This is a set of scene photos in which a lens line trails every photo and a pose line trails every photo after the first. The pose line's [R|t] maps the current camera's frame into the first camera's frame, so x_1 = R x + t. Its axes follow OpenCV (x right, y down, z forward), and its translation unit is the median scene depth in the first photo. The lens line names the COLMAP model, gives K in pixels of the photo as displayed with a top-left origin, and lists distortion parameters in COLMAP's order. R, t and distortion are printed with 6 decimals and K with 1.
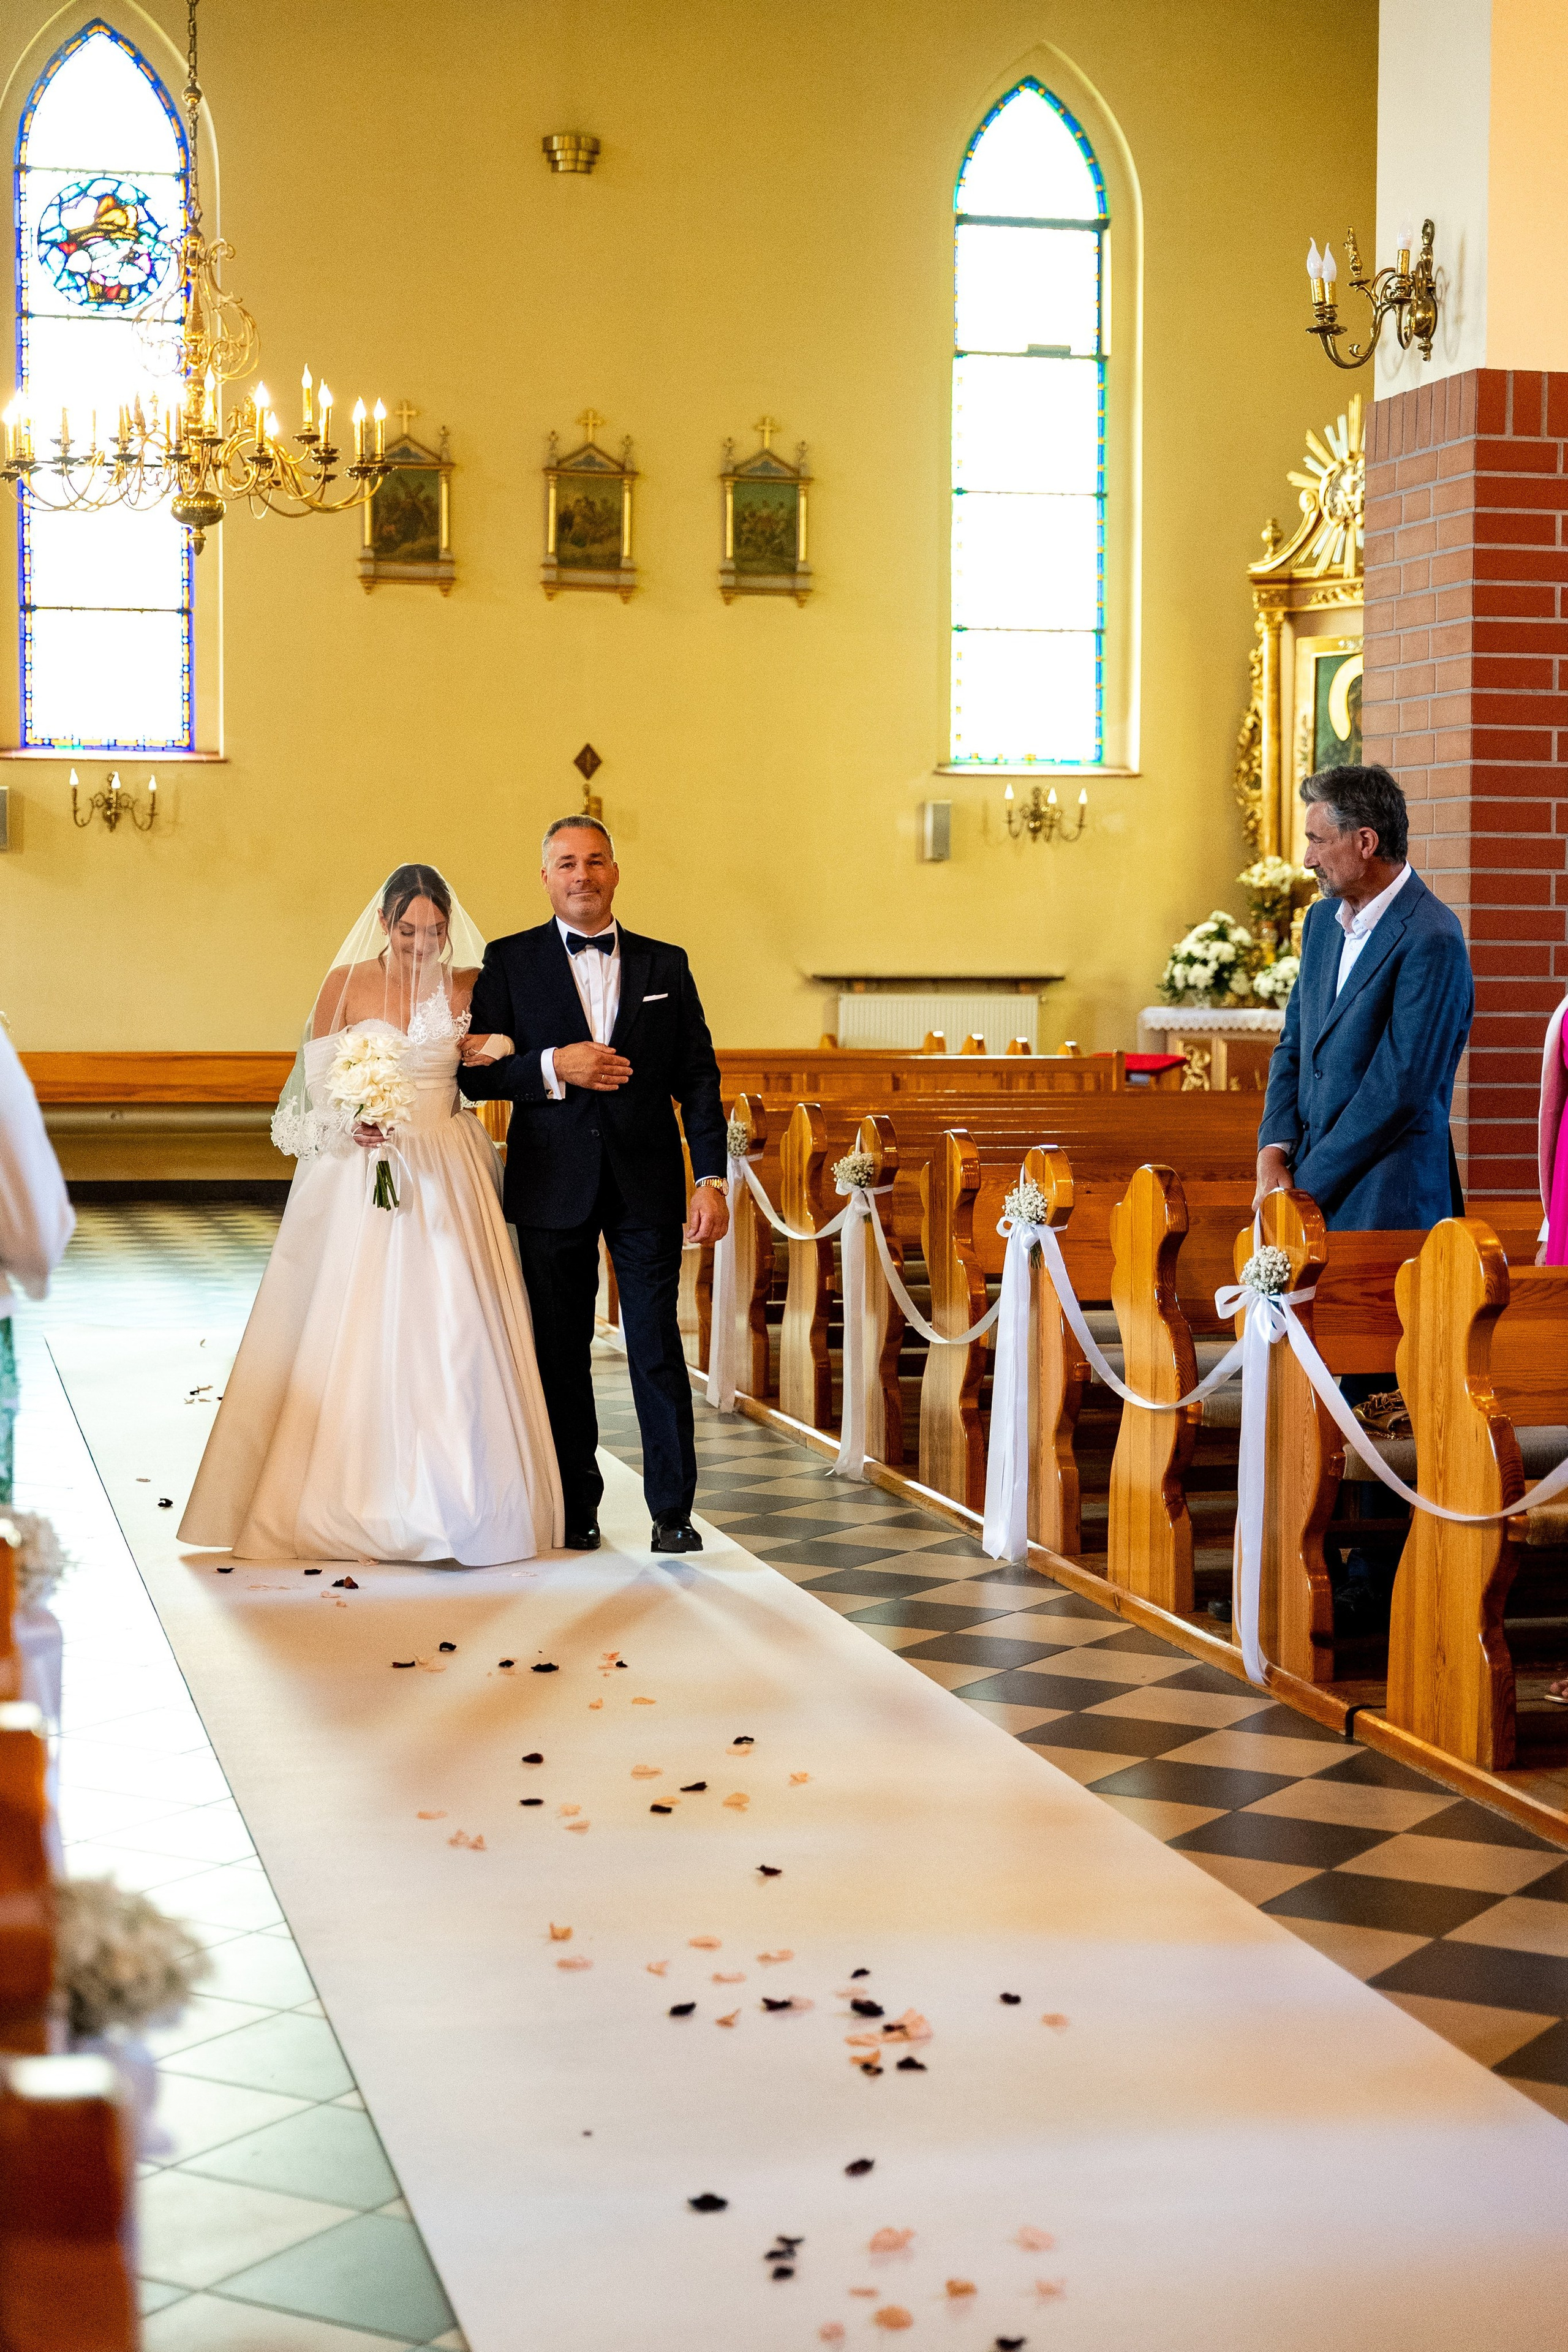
lens RADIAL K [[3853.5, 0, 774.1], [0, 3853.5, 1158.5], [0, 0, 1]] dist [-0.020459, 0.000000]
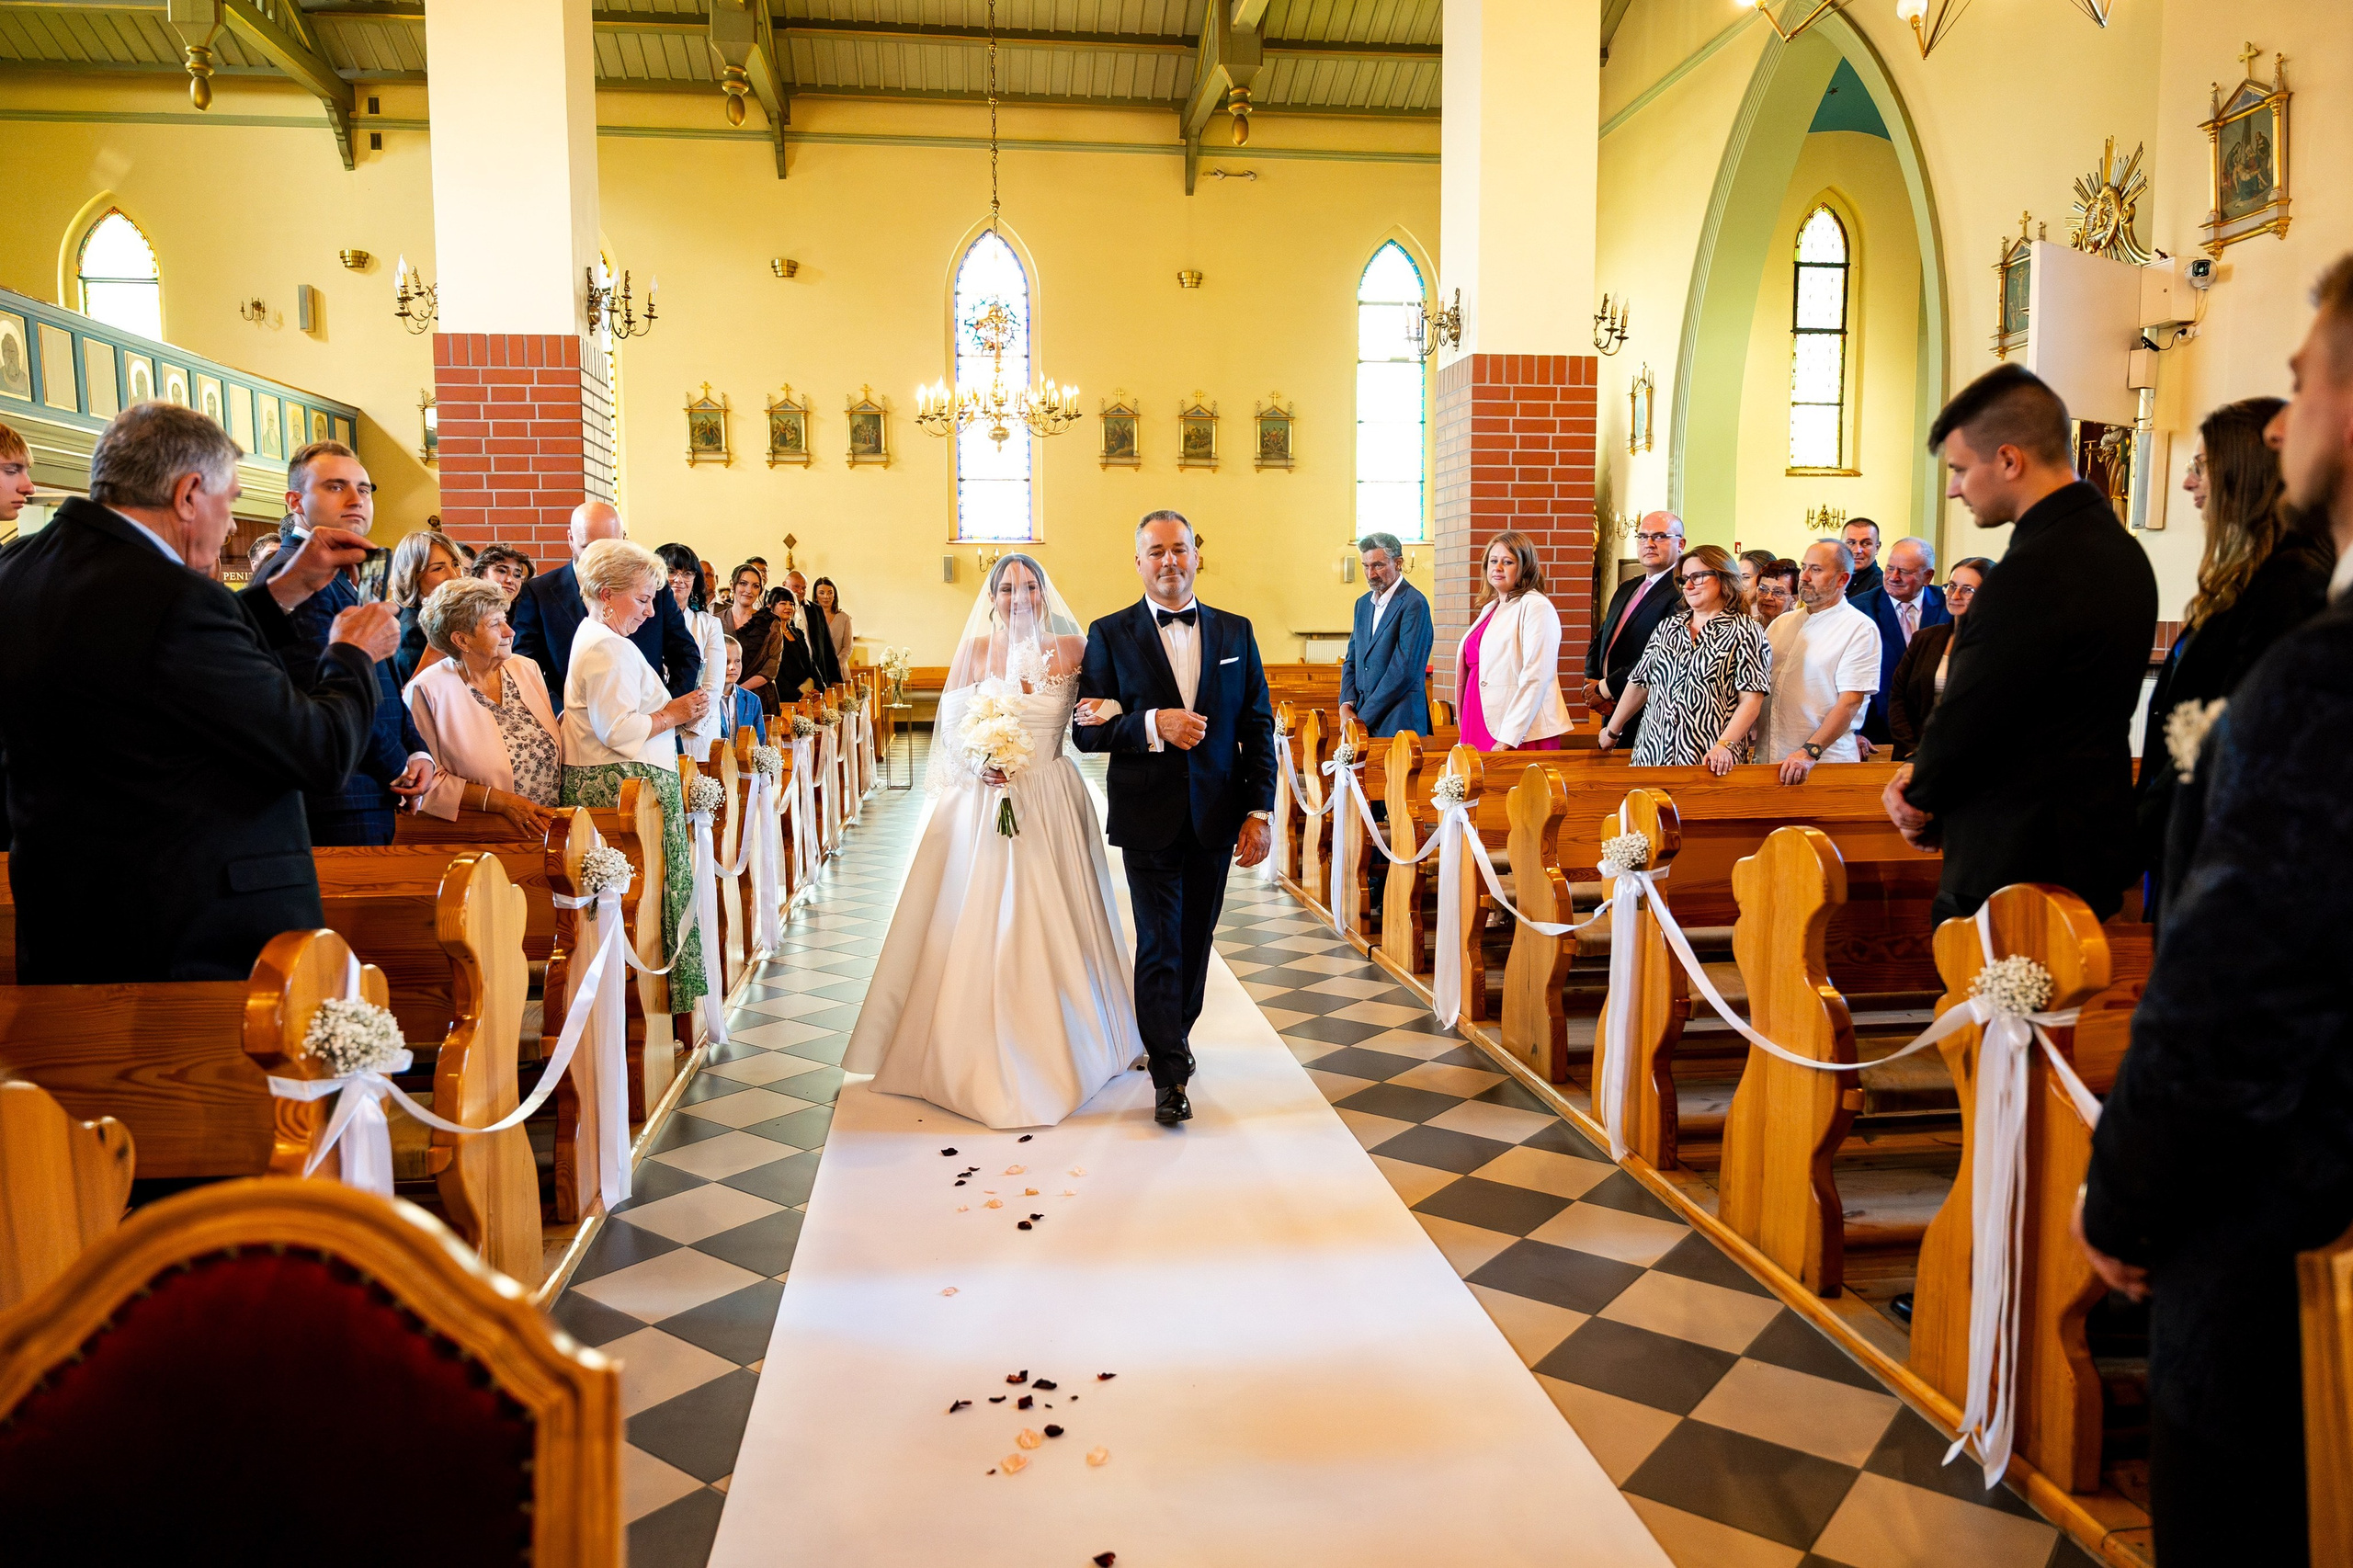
lens RADIAL K [[1624.4, 0, 1184.3], [0, 1624.4, 750.0], [0, 0, 1]] dist [-0.005776, -0.015613]
pose [[0.990913, 0.005669, -0.134386, 0.078498], [-0.002892, 0.999778, 0.020851, 0.003299], [0.134474, -0.020273, 0.990710, 0.019261]]
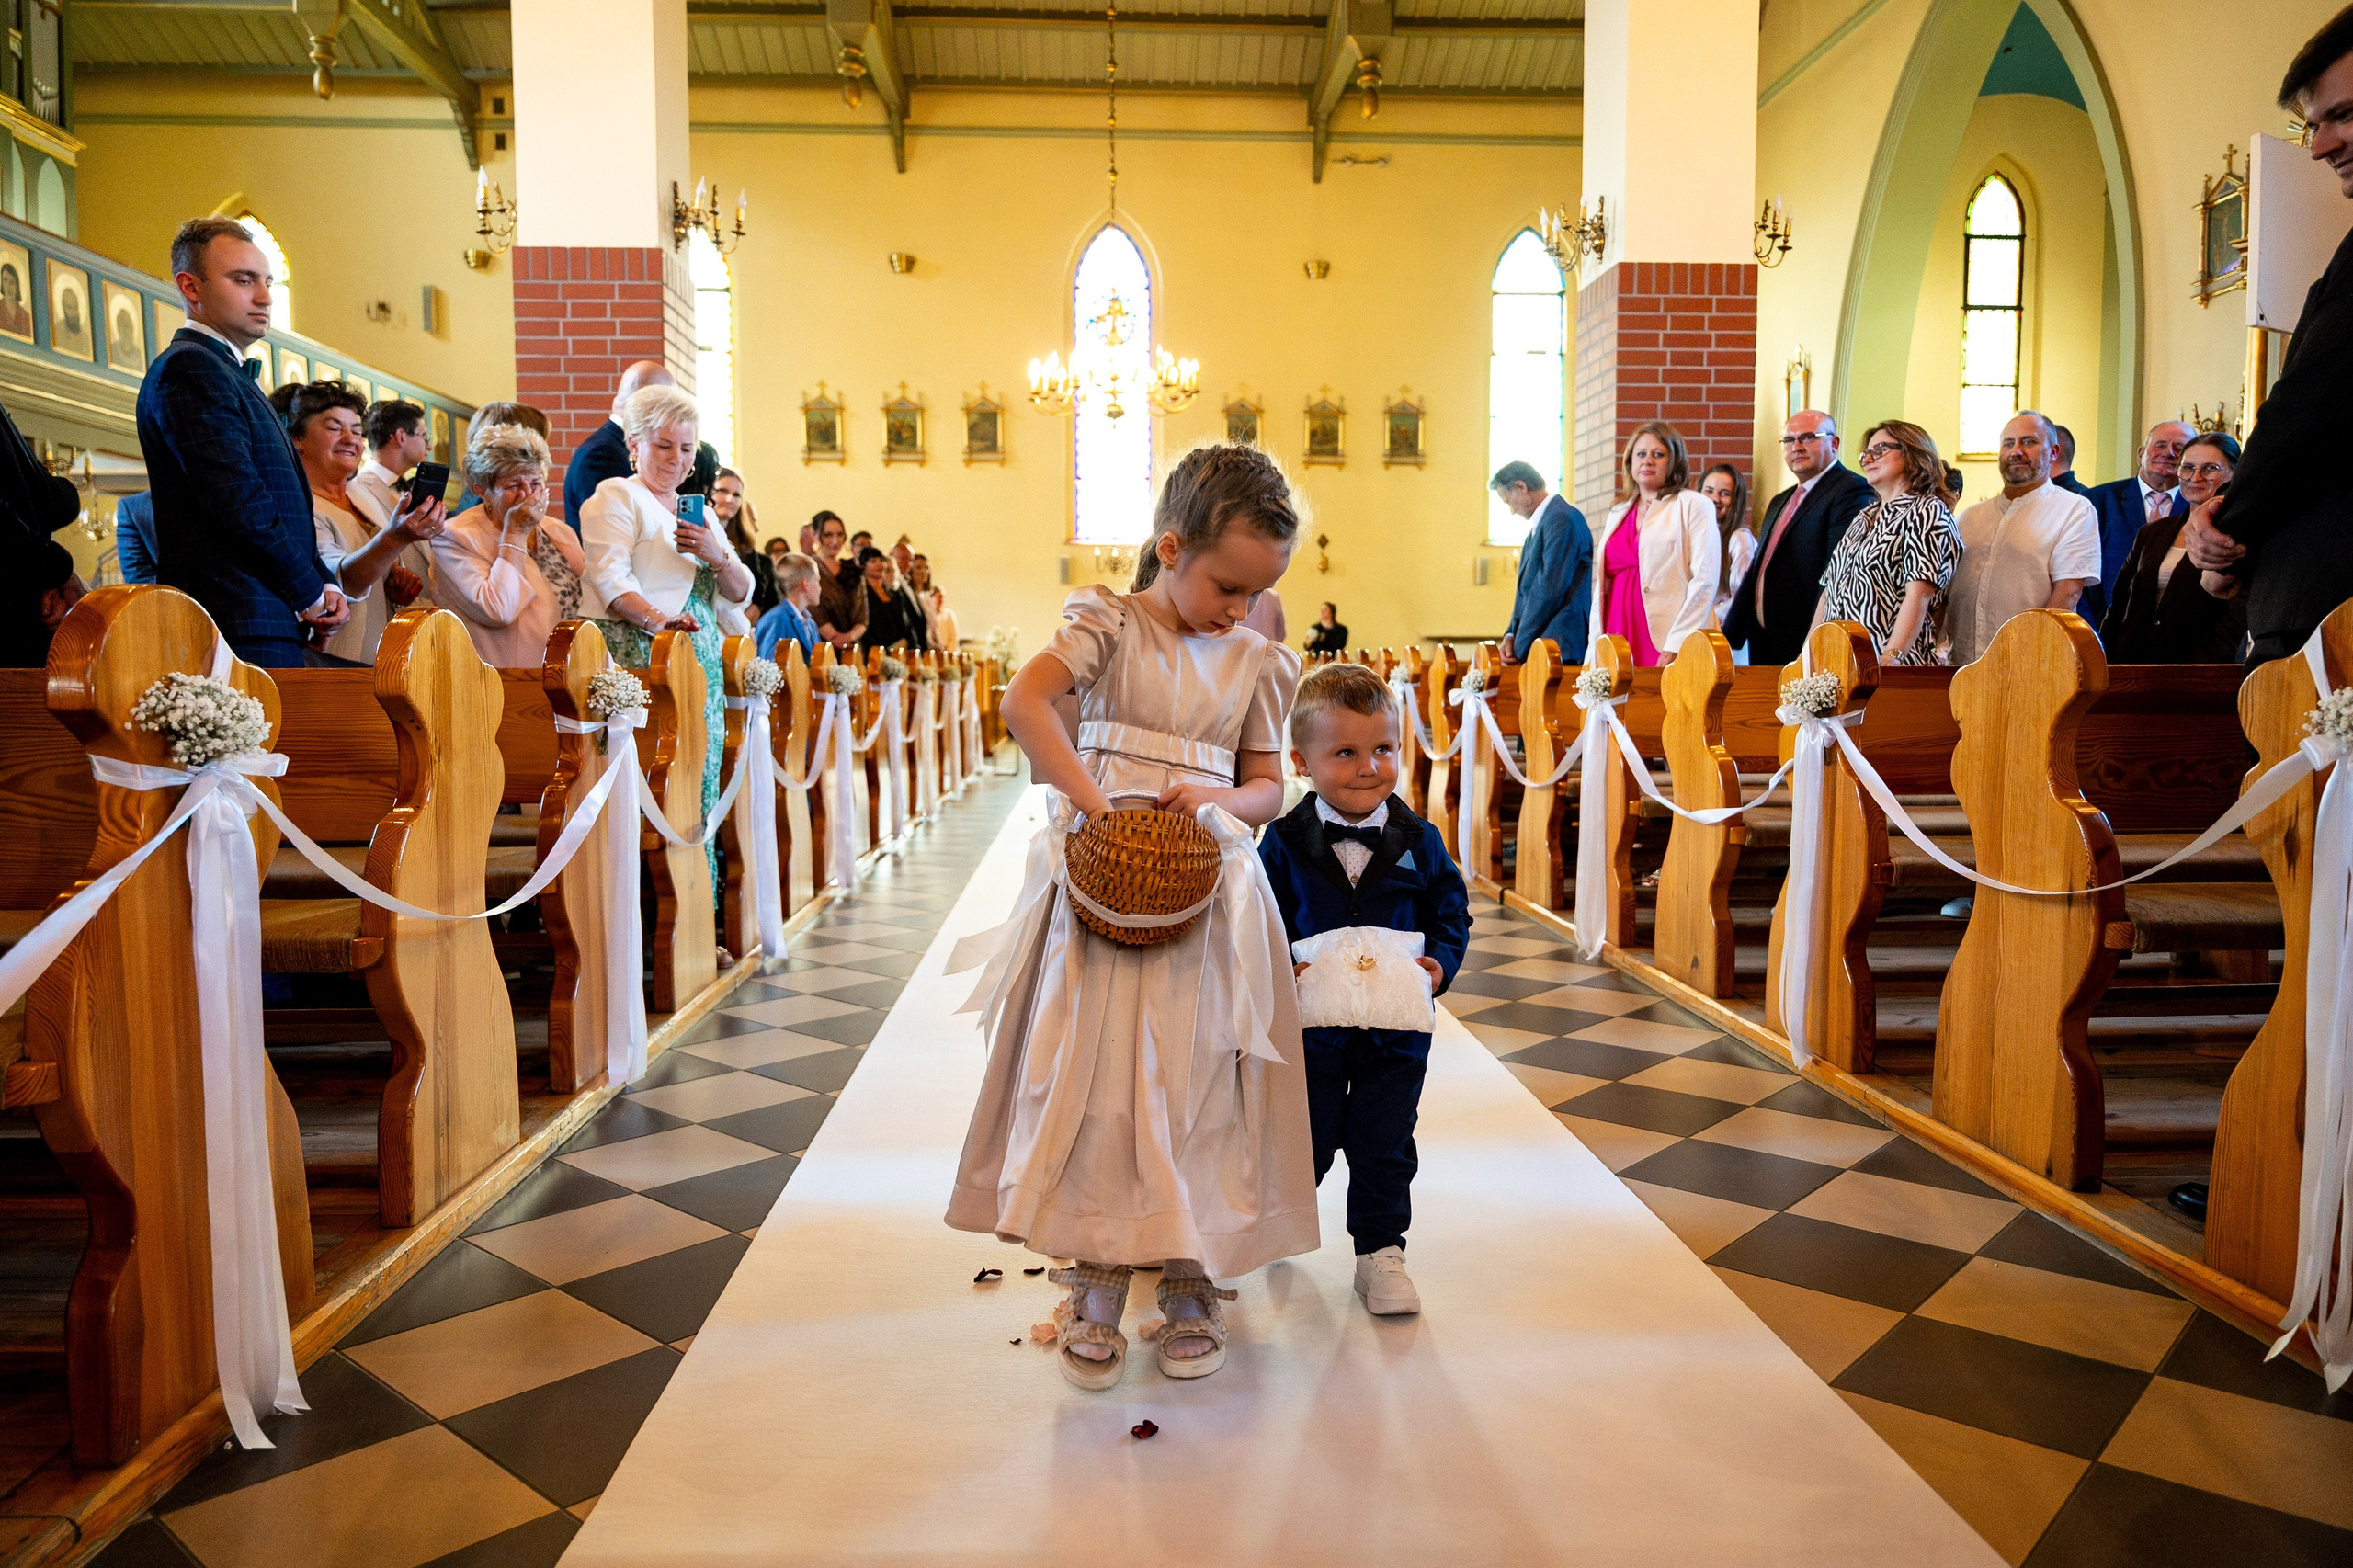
lens RADIAL K [[1624.4, 0, 1199.0], [0, 1624.4, 786.2], [0, 0, 1]] dist [-0.005776, -0.015613]
pose [[0.978663, 0.009743, -0.205239, 0.078174], [-0.010079, 0.999949, -0.000590, 0.041592], [0.205222, 0.002646, 0.978712, 0.060008]]
